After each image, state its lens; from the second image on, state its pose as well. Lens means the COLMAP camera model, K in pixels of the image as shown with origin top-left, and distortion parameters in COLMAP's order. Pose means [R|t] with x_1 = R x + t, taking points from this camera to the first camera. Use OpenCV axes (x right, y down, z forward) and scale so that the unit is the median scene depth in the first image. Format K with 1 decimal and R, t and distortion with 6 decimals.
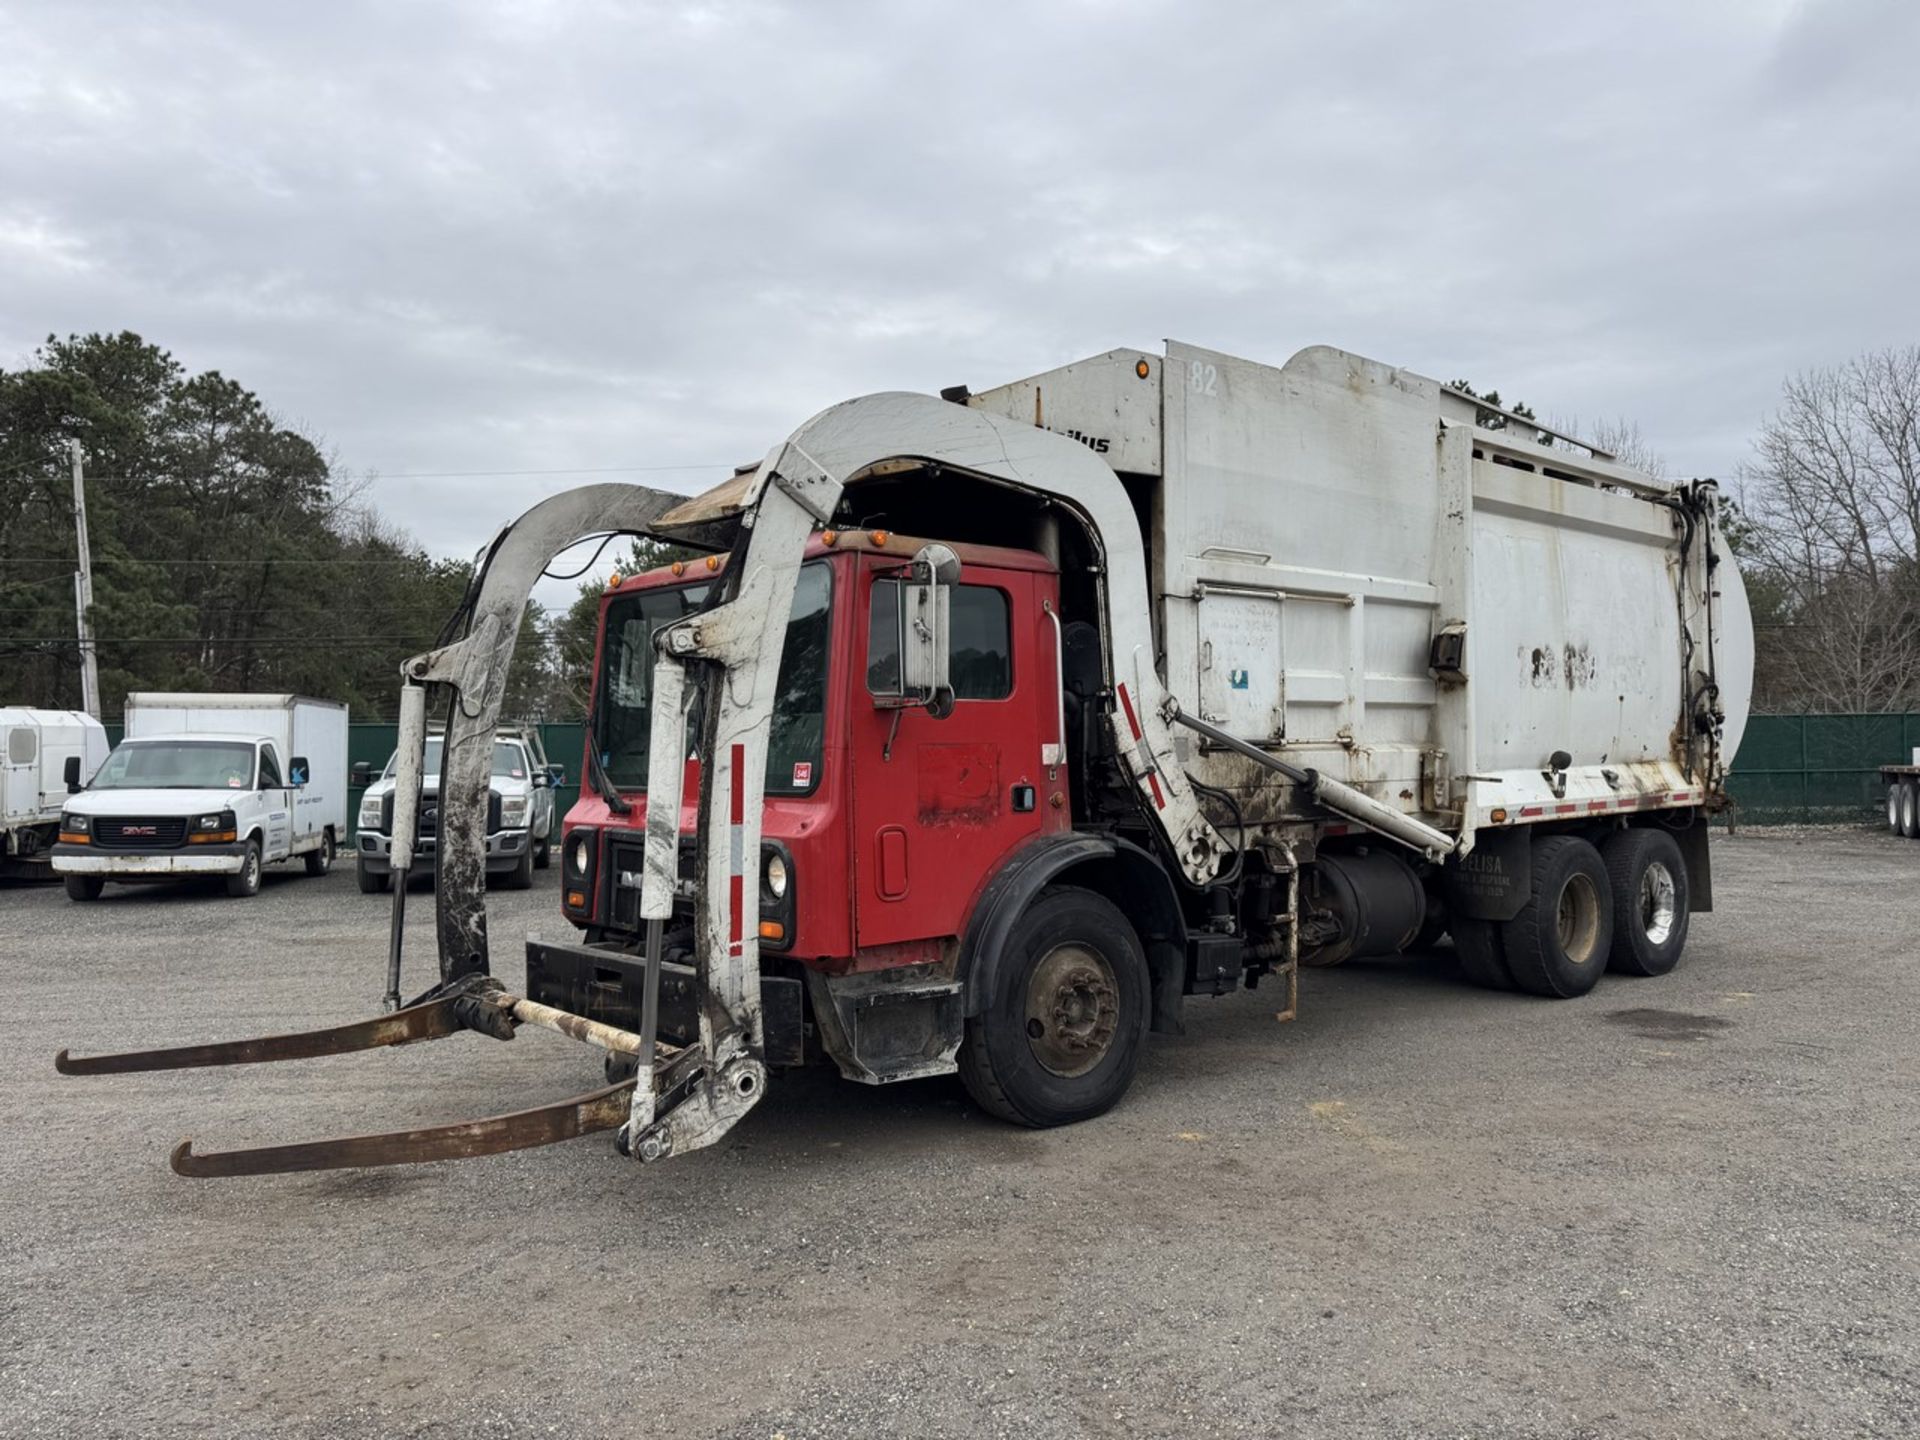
lens RADIAL K [[1332.6, 0, 954.2], [0, 1332.6, 727.1], [0, 0, 1]] dist [0.109885, -0.112309]
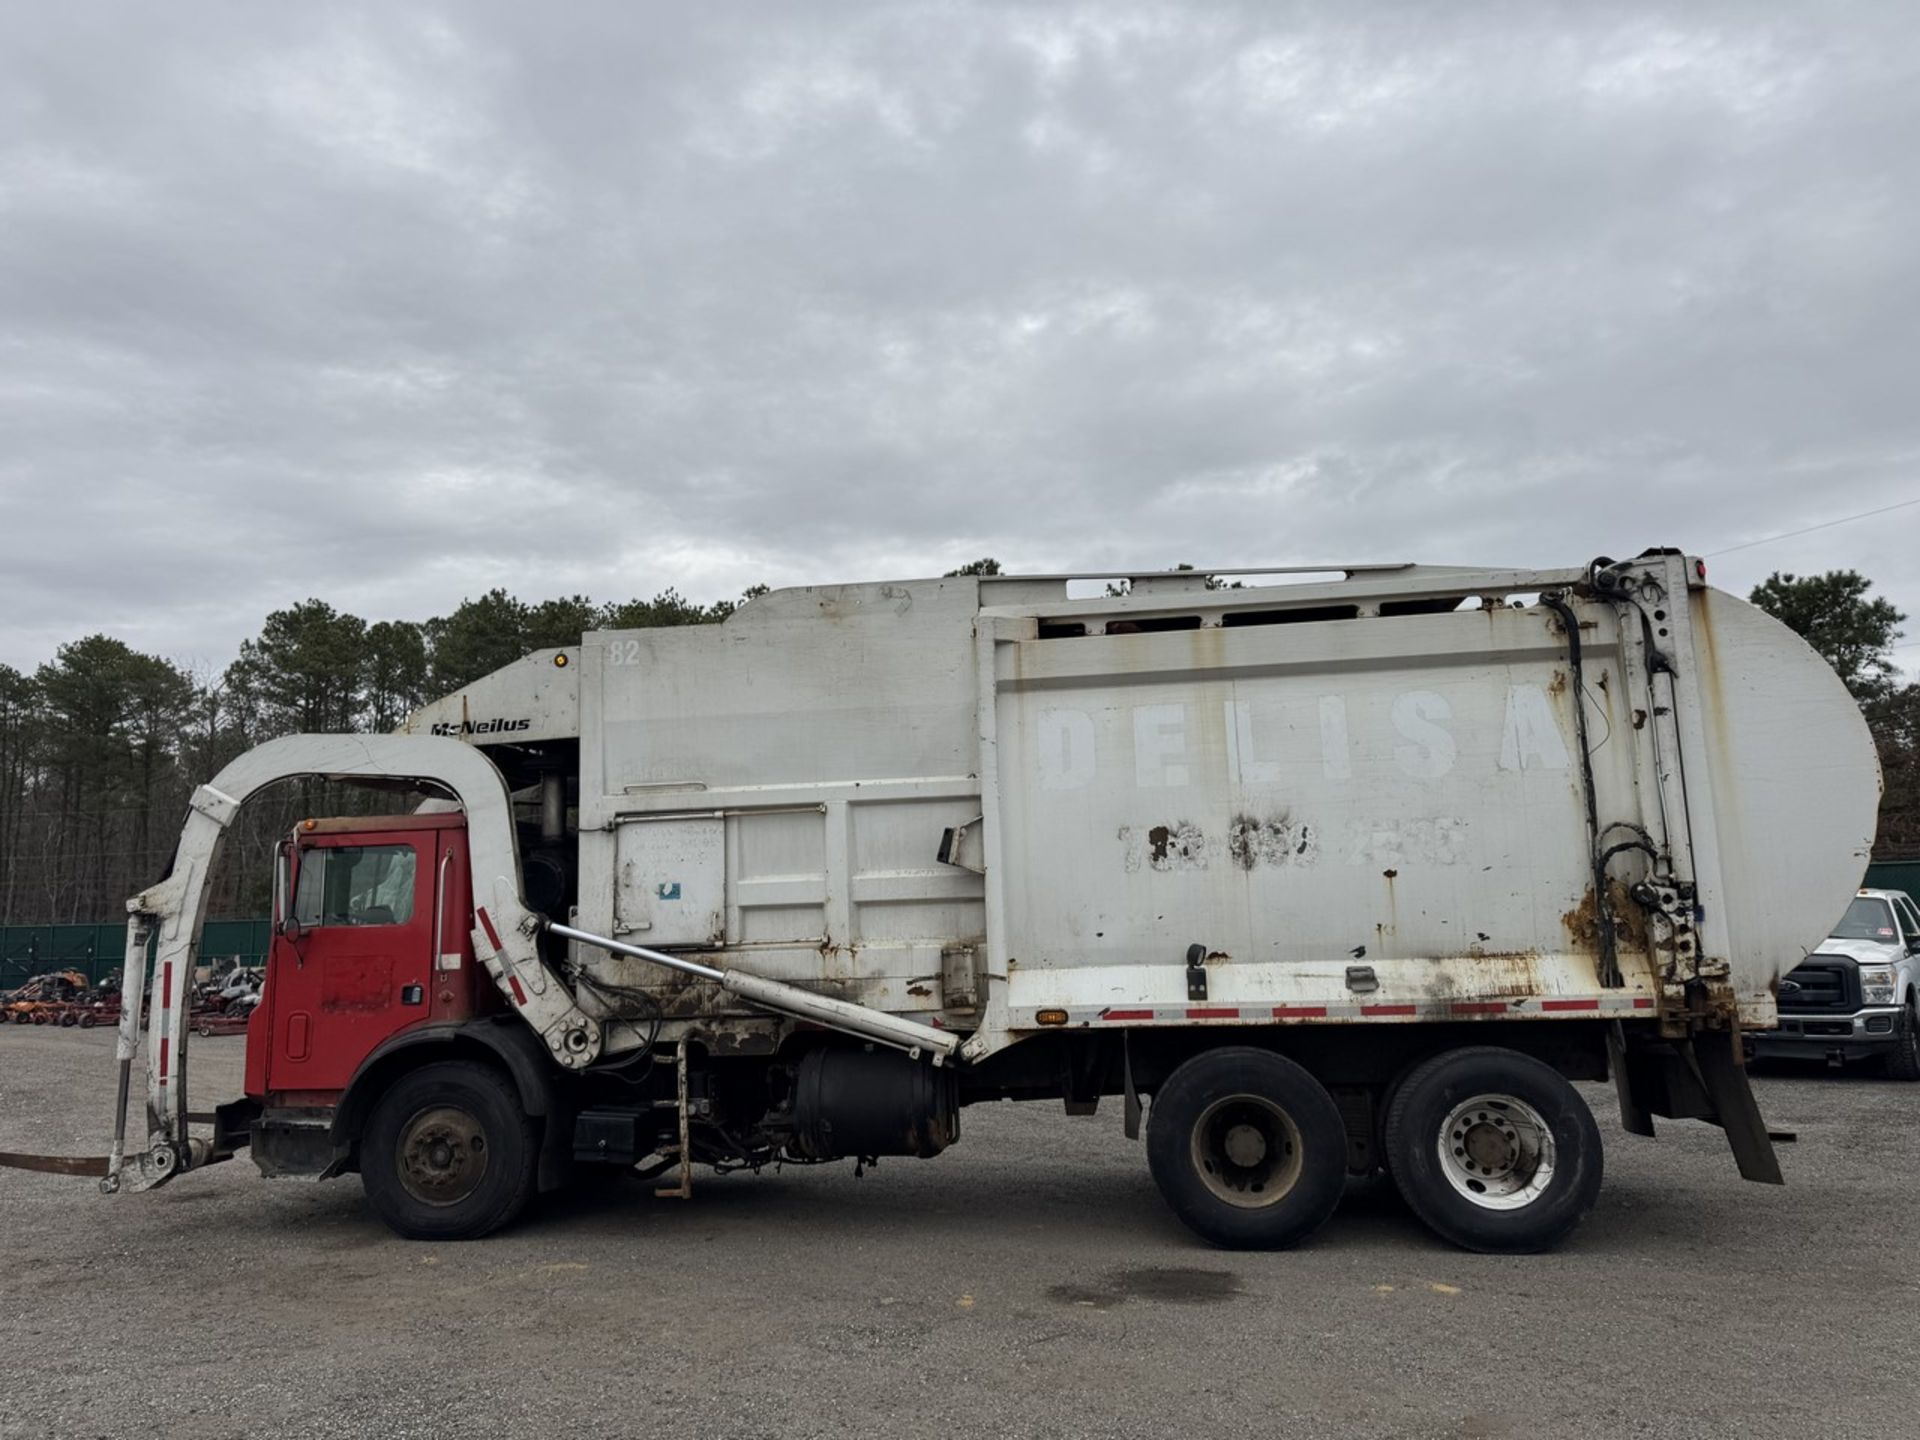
lens RADIAL K [[1345.7, 0, 933.1], [0, 1345.7, 722.8], [0, 0, 1]] dist [0.159715, -0.271380]
pose [[0.651404, -0.120762, -0.749059, 1.344527], [0.034551, 0.990950, -0.129712, -0.020692], [0.757944, 0.058614, 0.649681, 0.410439]]
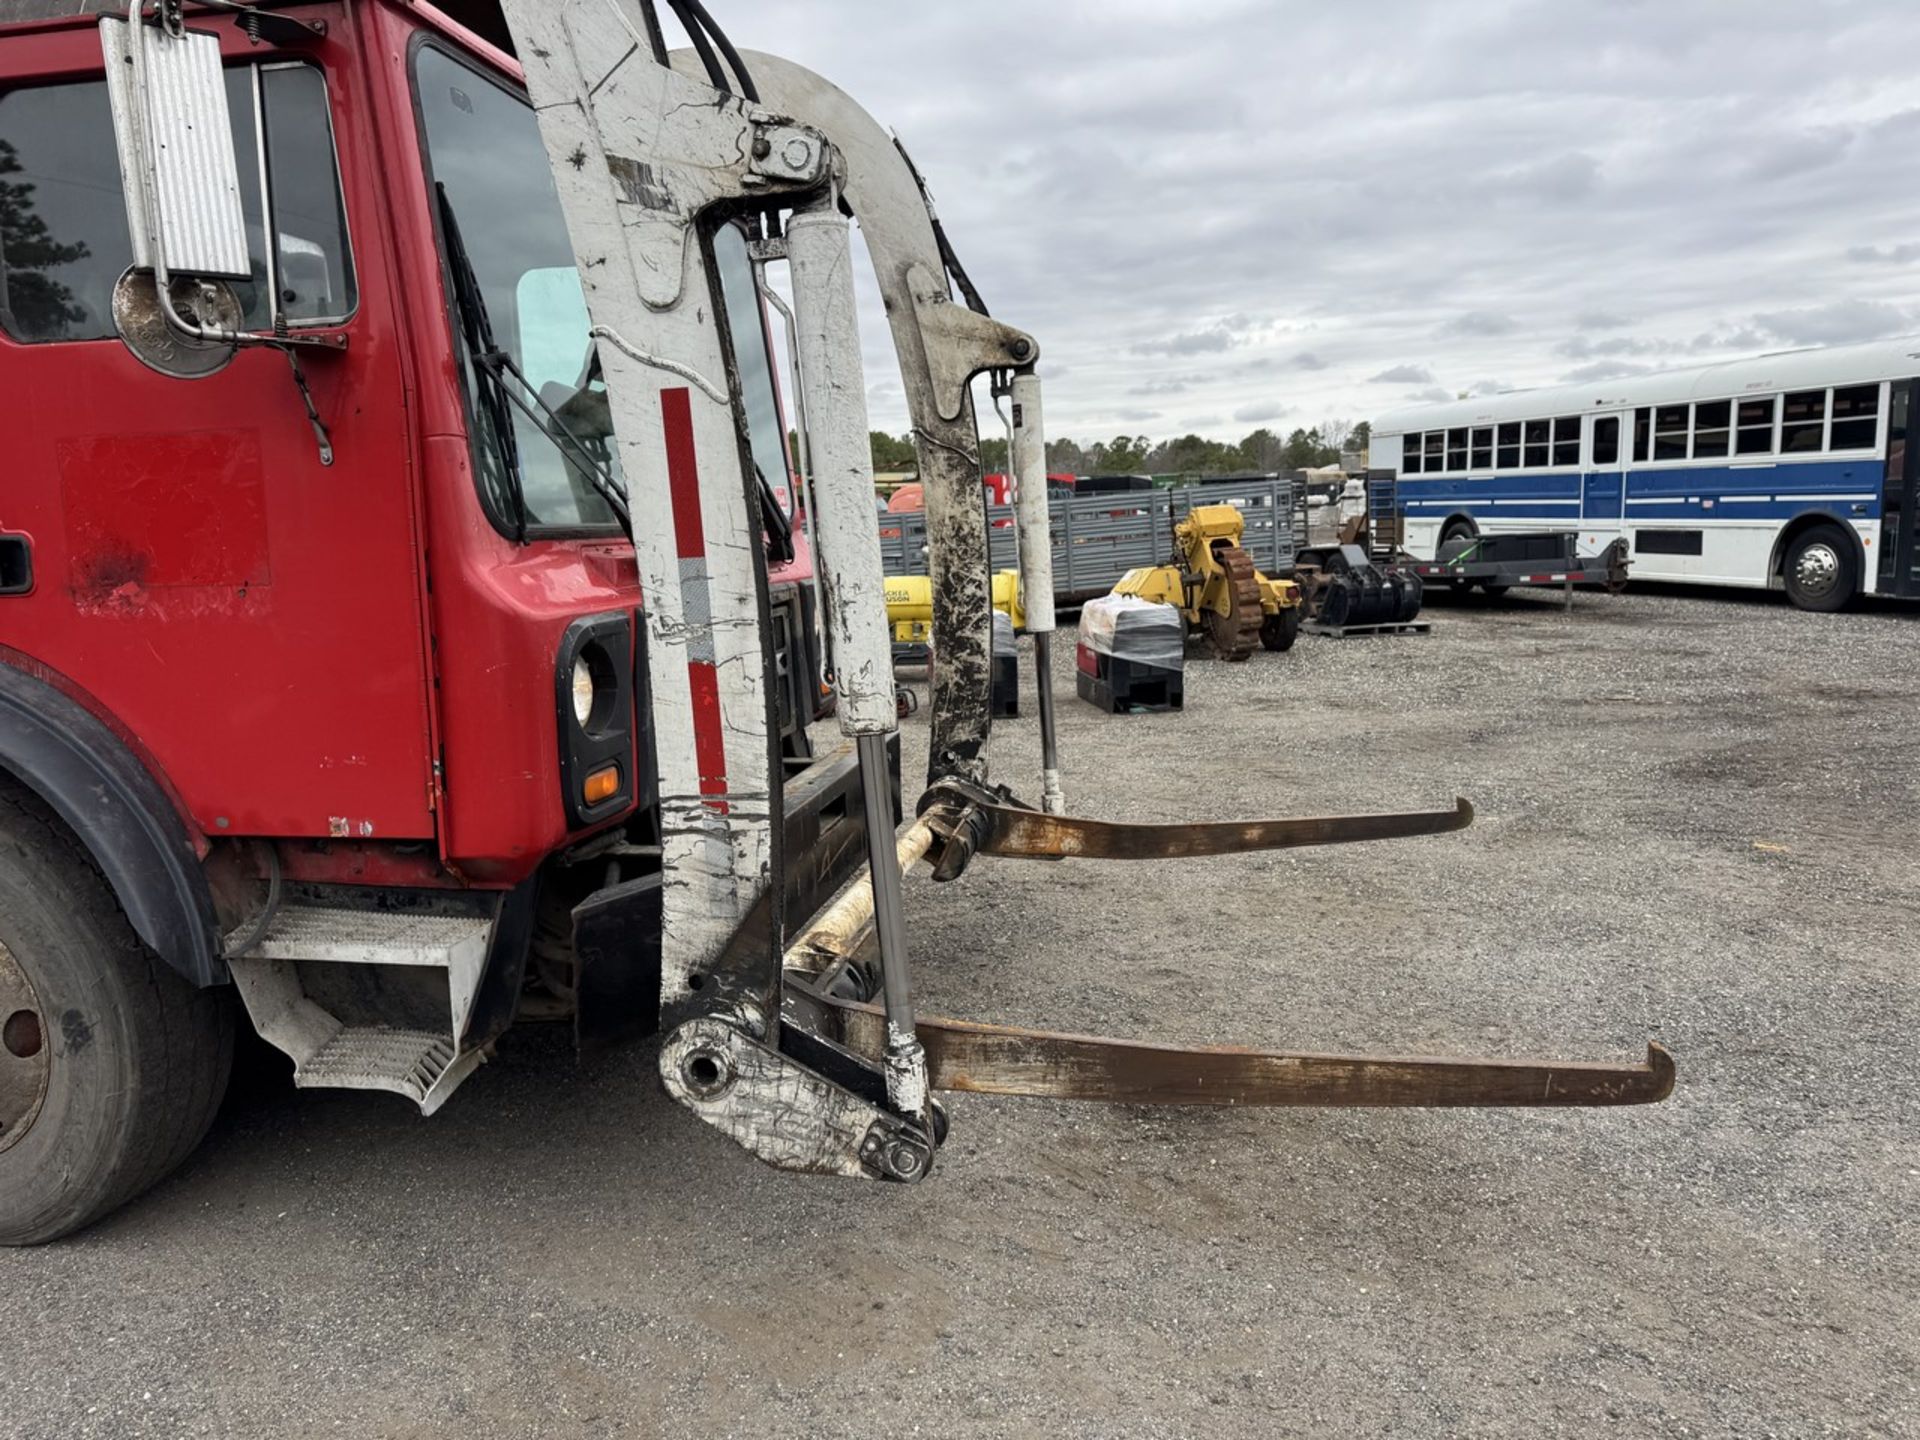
lens RADIAL K [[1340.2, 0, 933.9], [0, 1340.2, 725.9], [0, 0, 1]] dist [0.110577, -0.144128]
pose [[-0.603891, -0.095688, 0.791302, -0.685135], [0.019222, 0.990731, 0.134474, 0.051706], [-0.796835, 0.096418, -0.596454, 1.164160]]
